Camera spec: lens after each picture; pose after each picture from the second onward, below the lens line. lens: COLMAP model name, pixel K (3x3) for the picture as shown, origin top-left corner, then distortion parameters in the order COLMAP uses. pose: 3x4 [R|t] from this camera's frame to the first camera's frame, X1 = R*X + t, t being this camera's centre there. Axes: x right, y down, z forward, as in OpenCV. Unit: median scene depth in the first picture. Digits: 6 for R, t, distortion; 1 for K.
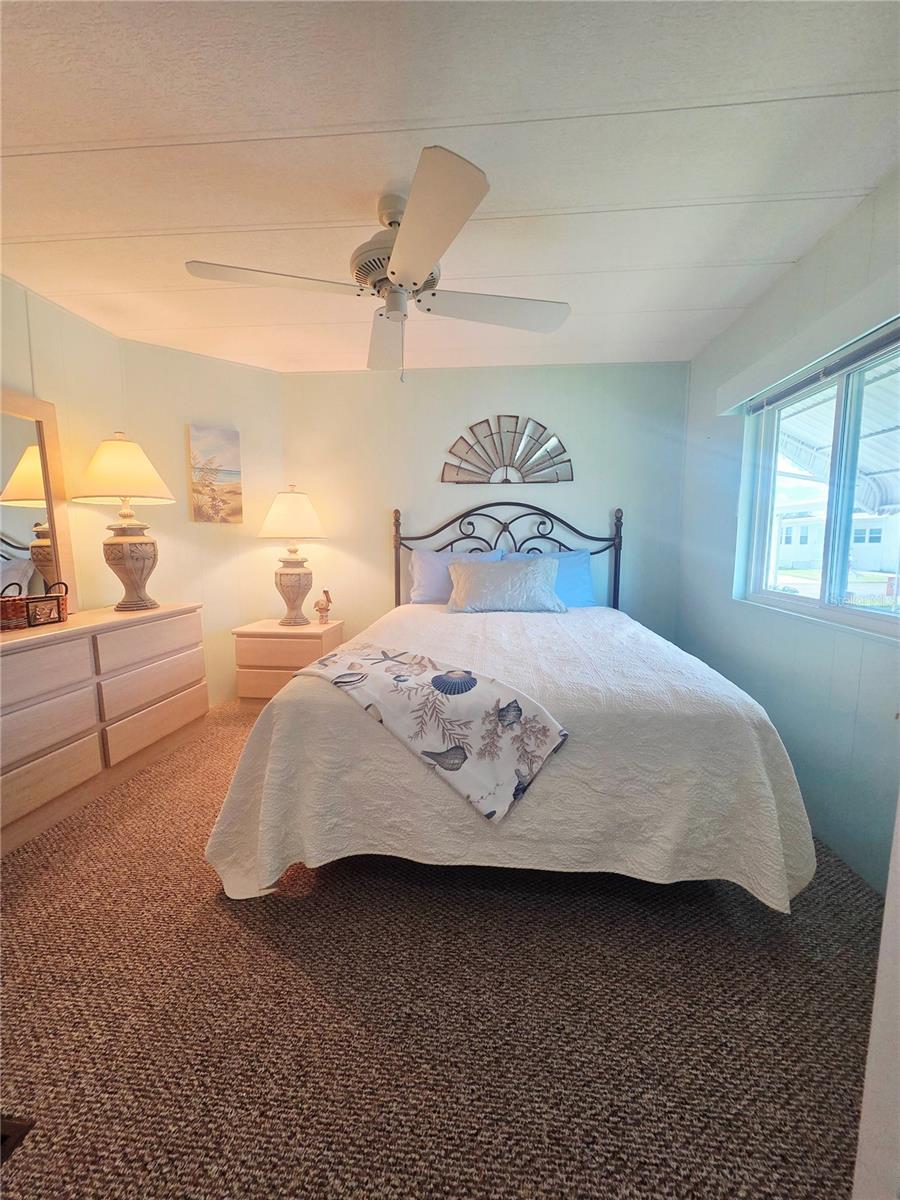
lens RADIAL K [[485.9, 0, 450.3], [0, 485.9, 595.5], [0, 0, 1]] dist [0.001866, 0.001825]
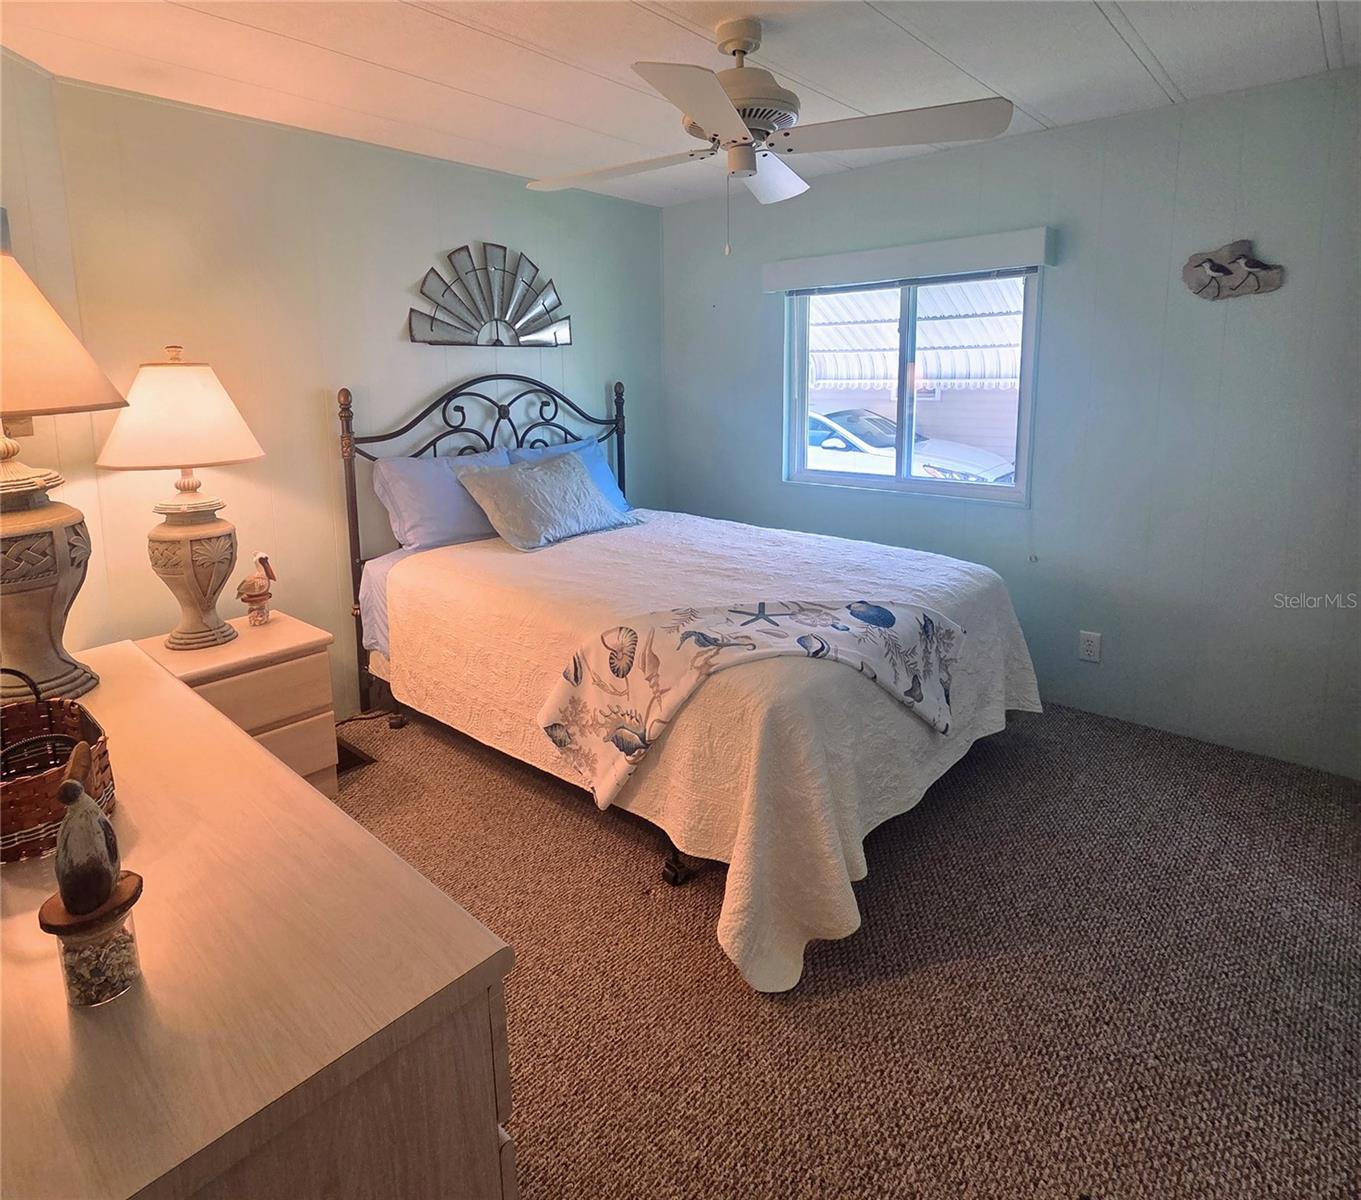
lens RADIAL K [[761.7, 0, 665.8], [0, 761.7, 486.4], [0, 0, 1]] dist [-0.001064, 0.003062]
pose [[0.610135, -0.124091, 0.782519, -1.274535], [0.108569, 0.991437, 0.072570, -0.199975], [-0.784823, 0.040679, 0.618383, 0.402357]]
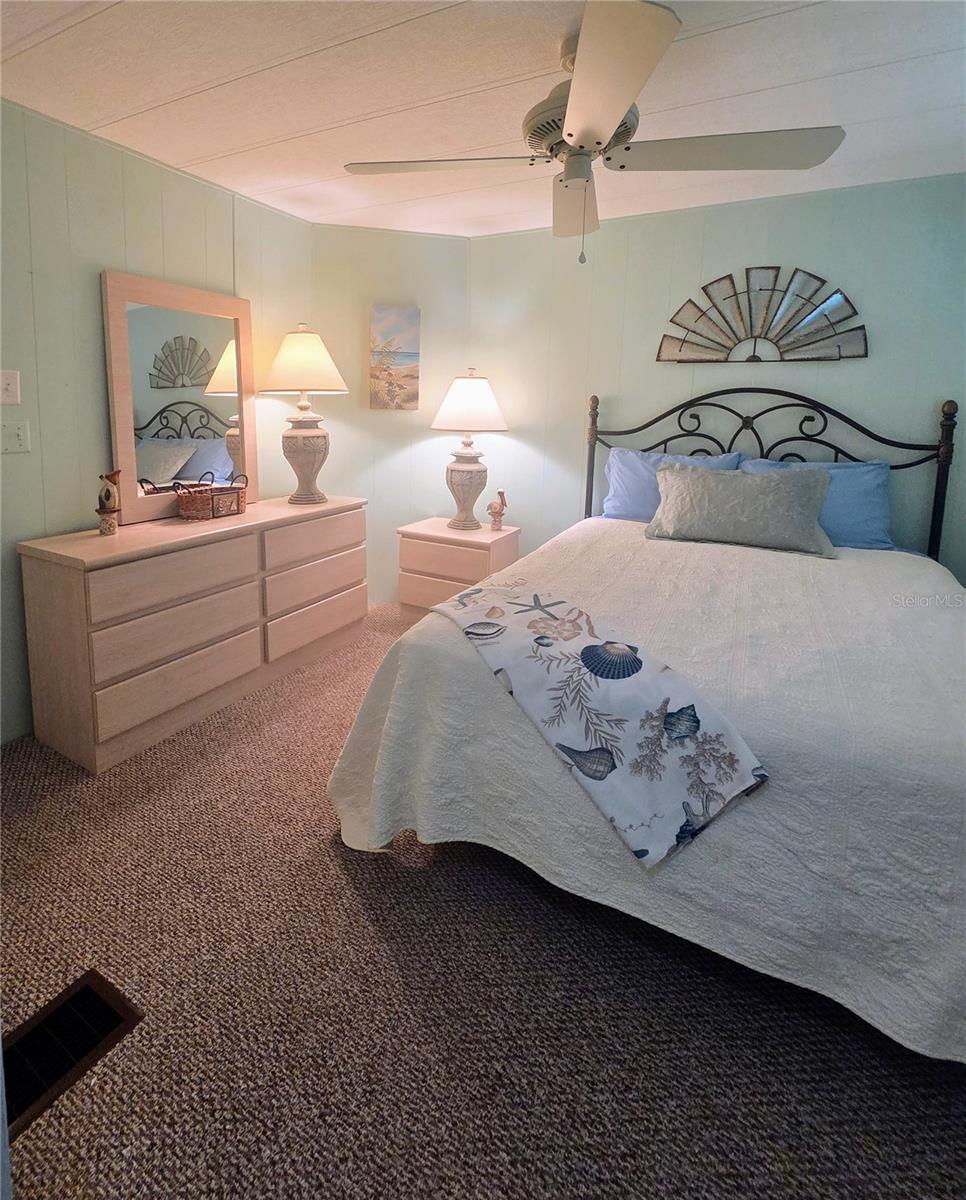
lens RADIAL K [[587.0, 0, 431.2], [0, 587.0, 474.7], [0, 0, 1]] dist [0.002063, -0.000352]
pose [[0.910061, 0.068323, -0.408805, 0.104202], [-0.066457, 0.997612, 0.018786, -0.107964], [0.409112, 0.010072, 0.912428, 0.035361]]
